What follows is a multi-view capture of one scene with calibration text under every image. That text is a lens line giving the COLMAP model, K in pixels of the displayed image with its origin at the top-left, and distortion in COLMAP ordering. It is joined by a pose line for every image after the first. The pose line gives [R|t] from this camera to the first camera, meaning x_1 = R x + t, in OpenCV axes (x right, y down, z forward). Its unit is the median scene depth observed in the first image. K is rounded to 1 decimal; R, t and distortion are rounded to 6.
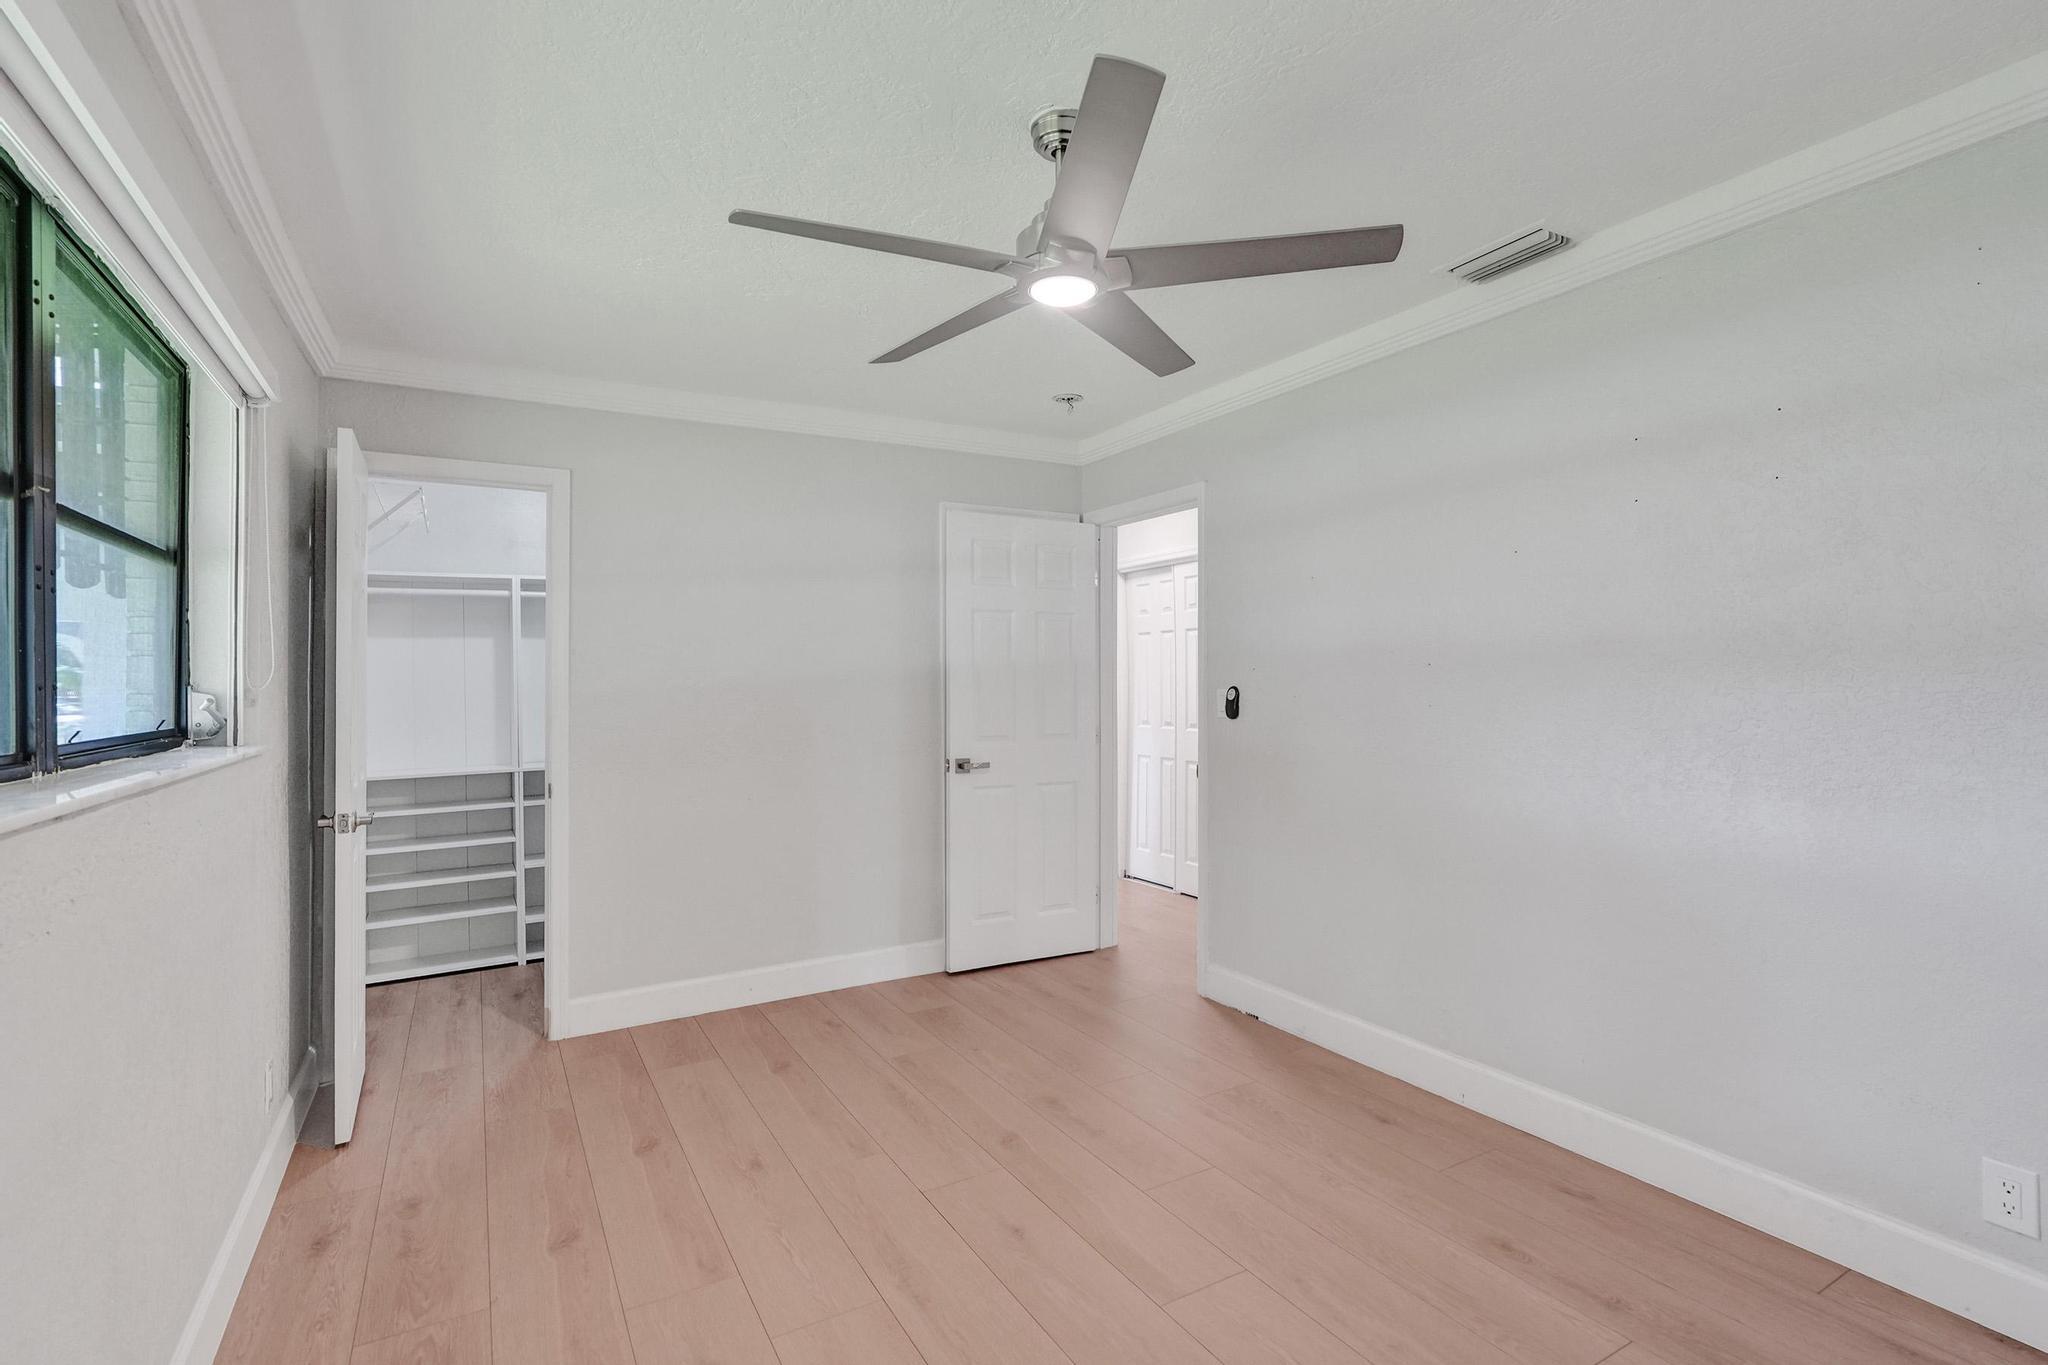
lens RADIAL K [[956.8, 0, 1019.2], [0, 956.8, 676.7], [0, 0, 1]] dist [-0.008234, 0.000421]
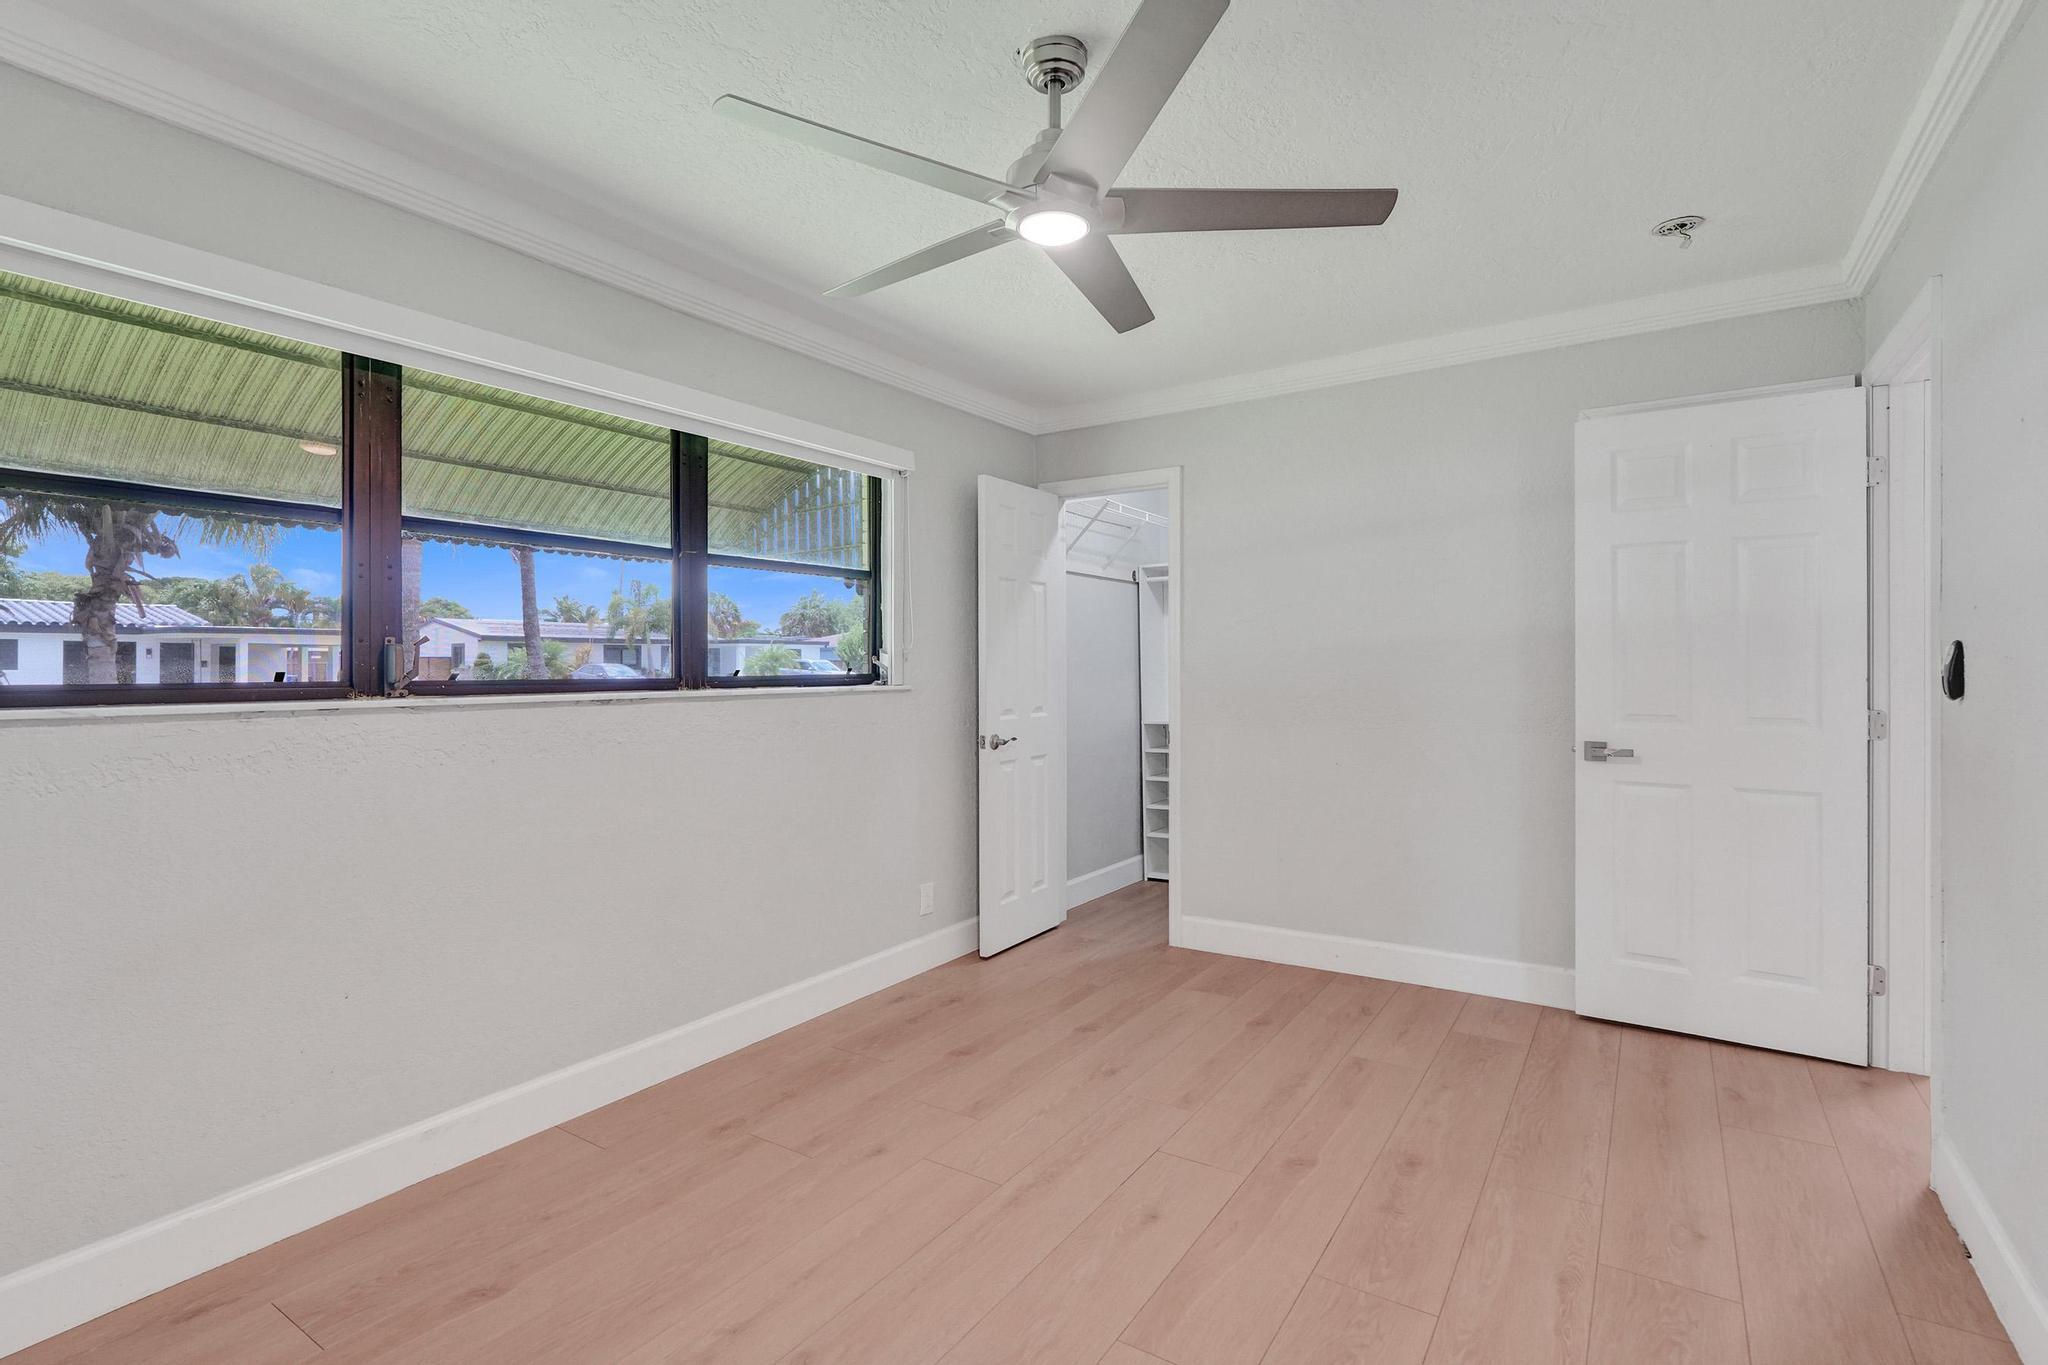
lens RADIAL K [[956.8, 0, 1019.2], [0, 956.8, 676.7], [0, 0, 1]] dist [-0.008234, 0.000421]
pose [[0.446948, 0.015558, -0.894425, 0.472136], [0.013200, 0.999625, 0.023984, 0.010051], [0.894463, -0.022526, 0.446575, 0.281431]]
